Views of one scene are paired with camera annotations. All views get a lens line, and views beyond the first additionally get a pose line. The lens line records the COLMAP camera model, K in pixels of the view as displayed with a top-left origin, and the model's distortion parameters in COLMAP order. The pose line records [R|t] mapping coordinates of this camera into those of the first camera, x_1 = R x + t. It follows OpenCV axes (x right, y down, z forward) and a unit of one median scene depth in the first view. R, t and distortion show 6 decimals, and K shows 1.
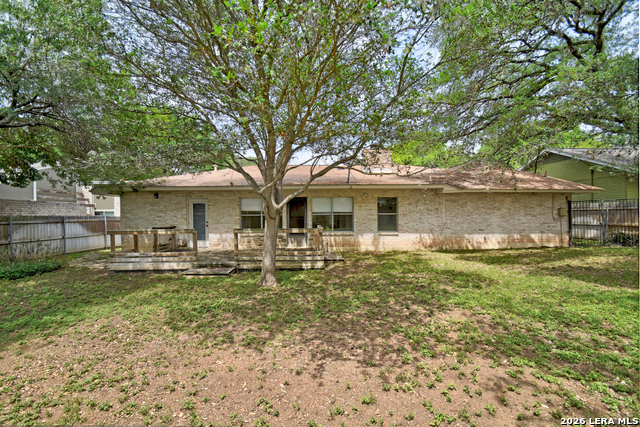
lens RADIAL K [[282.9, 0, 315.9], [0, 282.9, 220.9], [0, 0, 1]] dist [-0.001946, -0.000333]
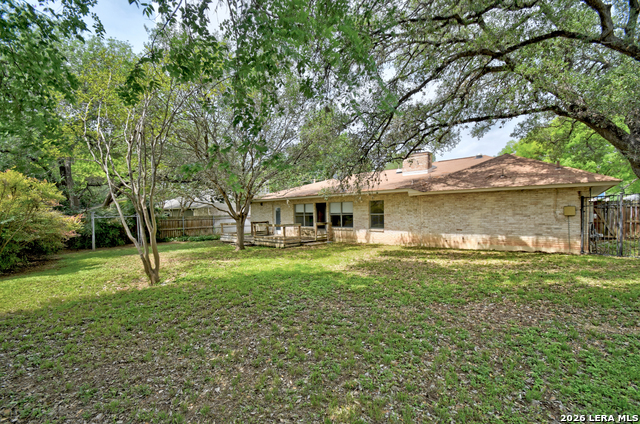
lens RADIAL K [[281.3, 0, 319.7], [0, 281.3, 223.5], [0, 0, 1]] dist [0.017541, -0.020050]
pose [[0.759788, 0.016955, -0.649950, 0.860282], [-0.004284, 0.999769, 0.021072, -0.009446], [0.650157, -0.013226, 0.759685, -0.091250]]
